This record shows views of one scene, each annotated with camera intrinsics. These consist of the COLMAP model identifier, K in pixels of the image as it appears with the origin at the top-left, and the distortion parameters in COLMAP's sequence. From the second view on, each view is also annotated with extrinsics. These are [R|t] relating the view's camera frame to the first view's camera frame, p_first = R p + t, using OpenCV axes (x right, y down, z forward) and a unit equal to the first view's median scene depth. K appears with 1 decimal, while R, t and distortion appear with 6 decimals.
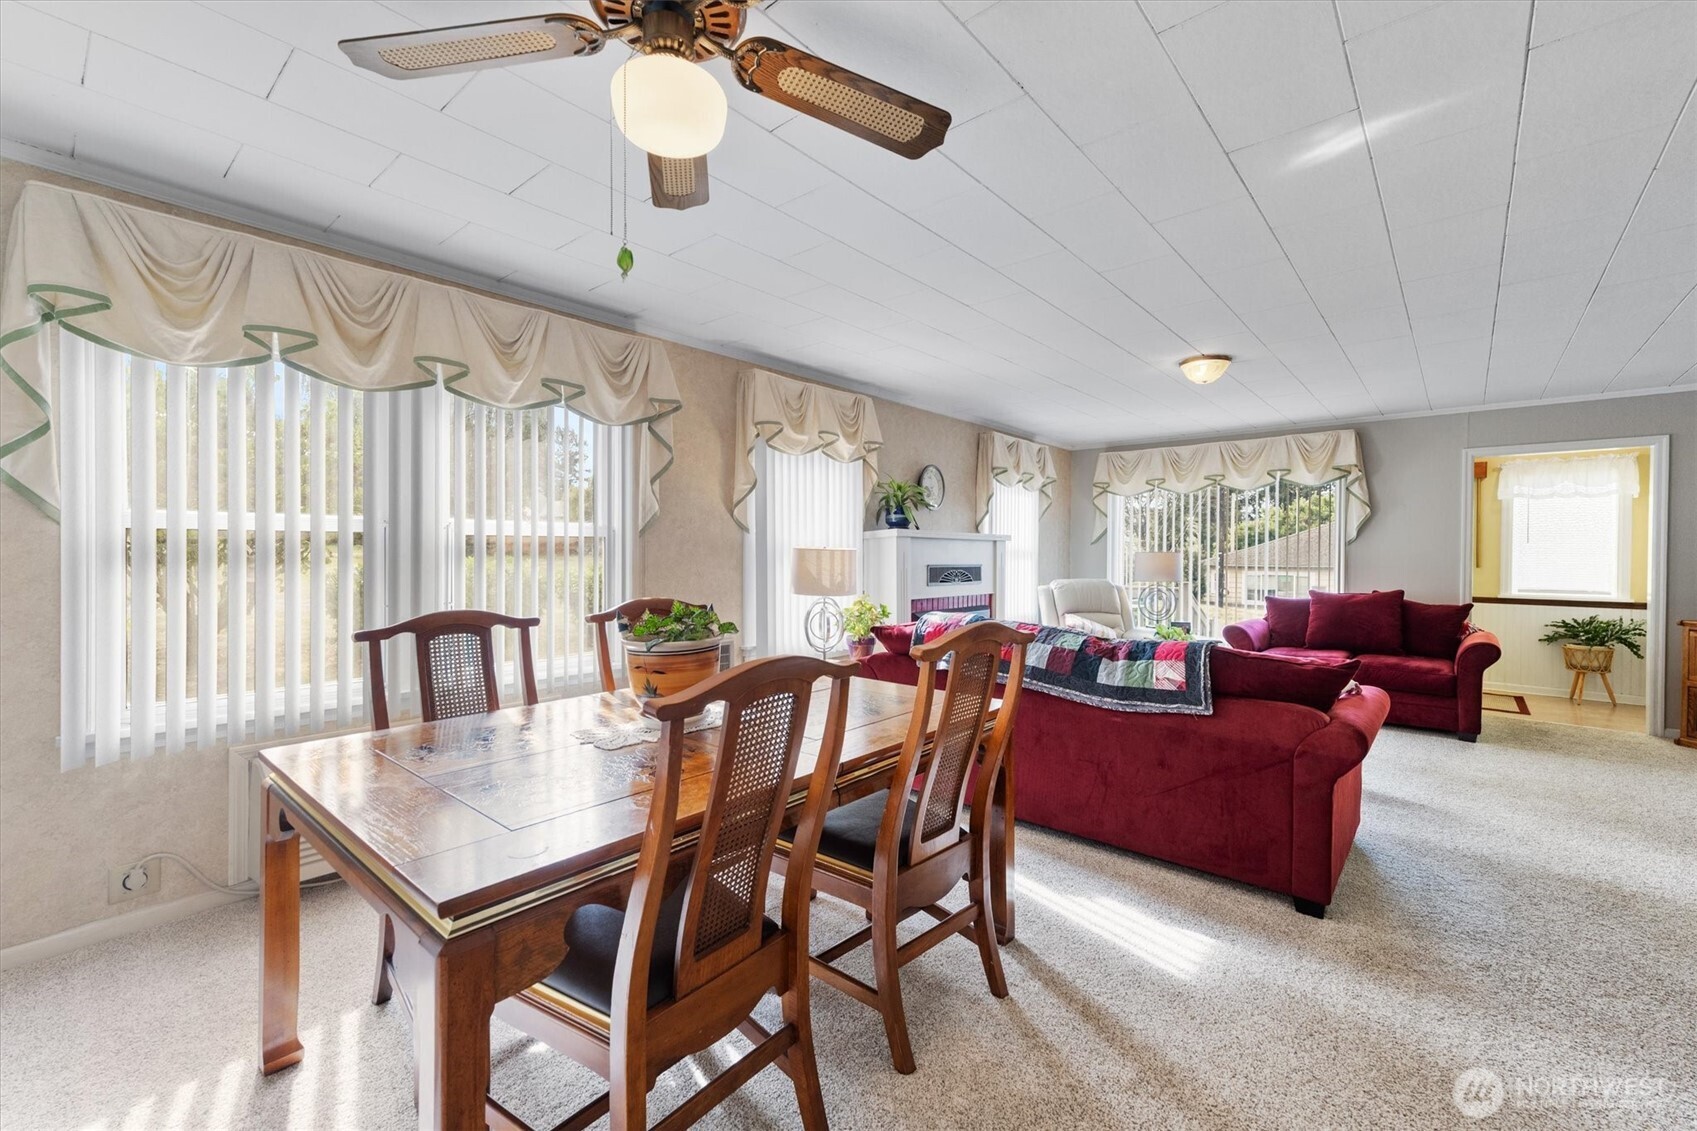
lens RADIAL K [[710.7, 0, 835.7], [0, 710.7, 554.4], [0, 0, 1]] dist [0.007361, 0.000832]
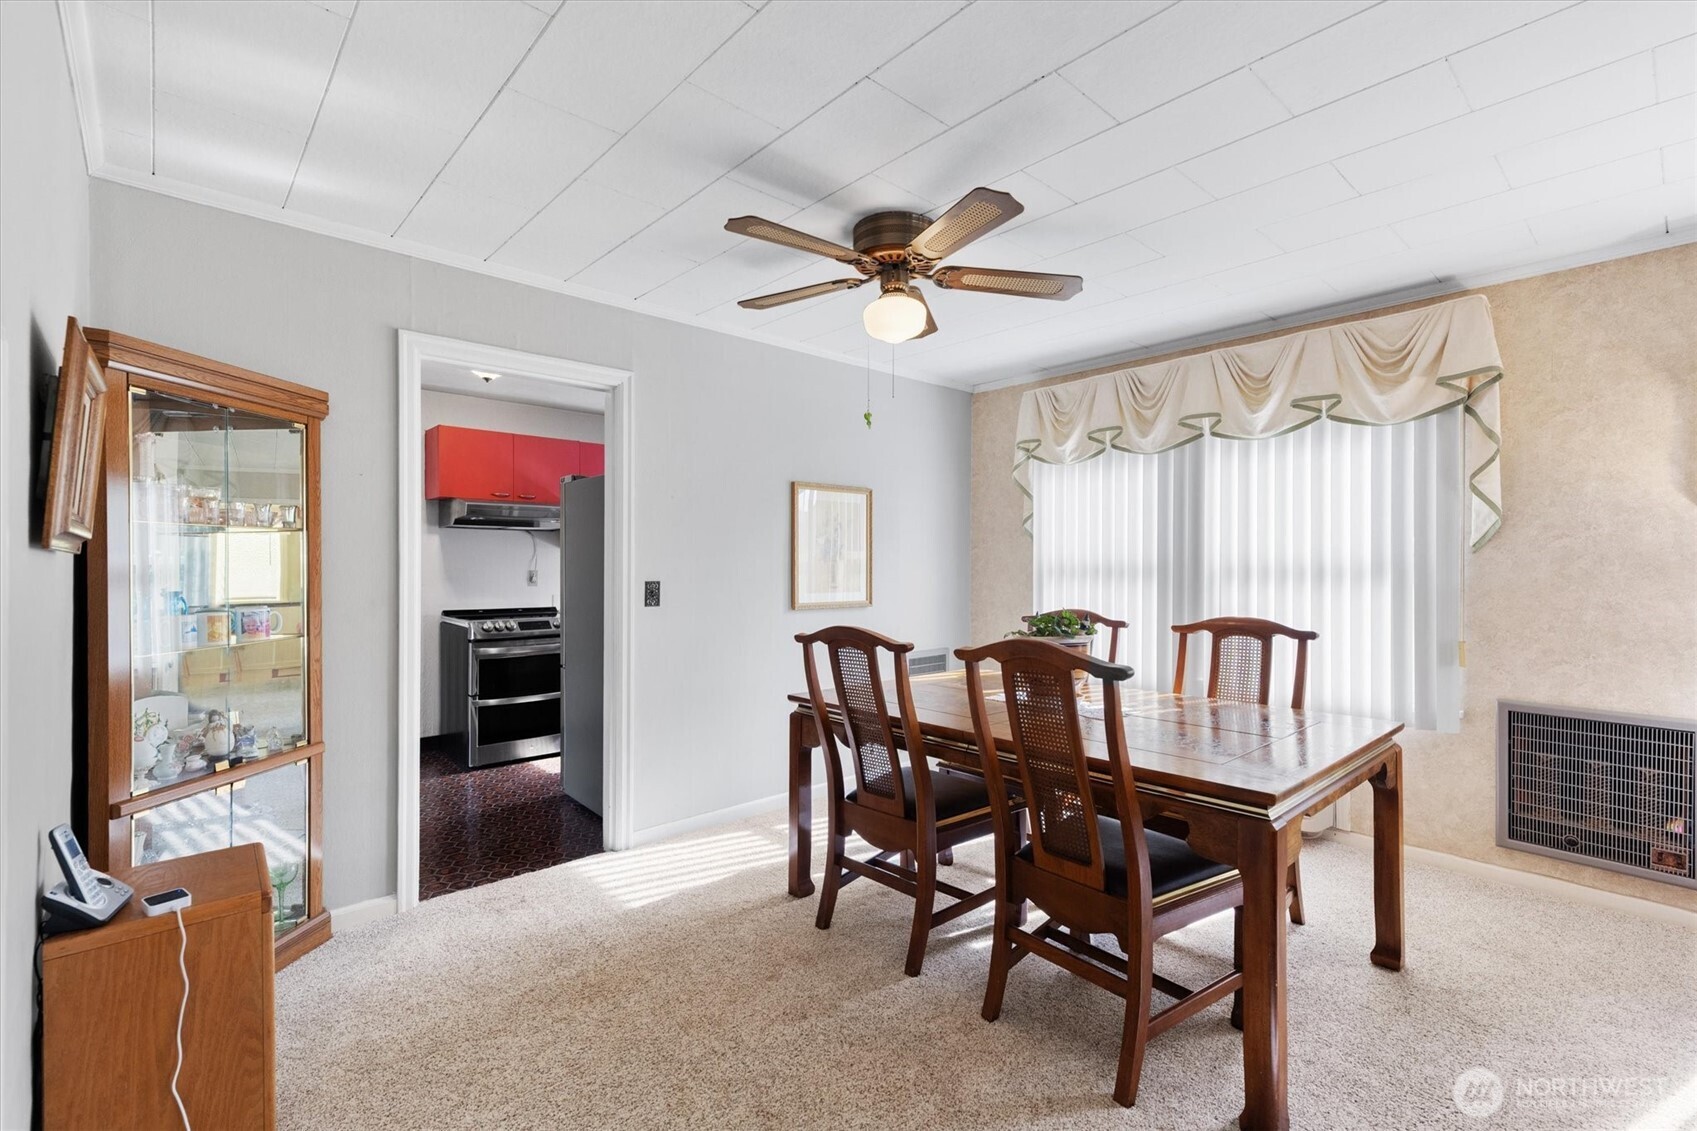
lens RADIAL K [[755.2, 0, 851.3], [0, 755.2, 564.8], [0, 0, 1]] dist [0.007347, 0.001361]
pose [[-0.111394, 0.006121, -0.993757, 0.332016], [-0.005088, 0.999964, 0.006730, -0.005369], [0.993763, 0.005806, -0.111359, 0.209976]]
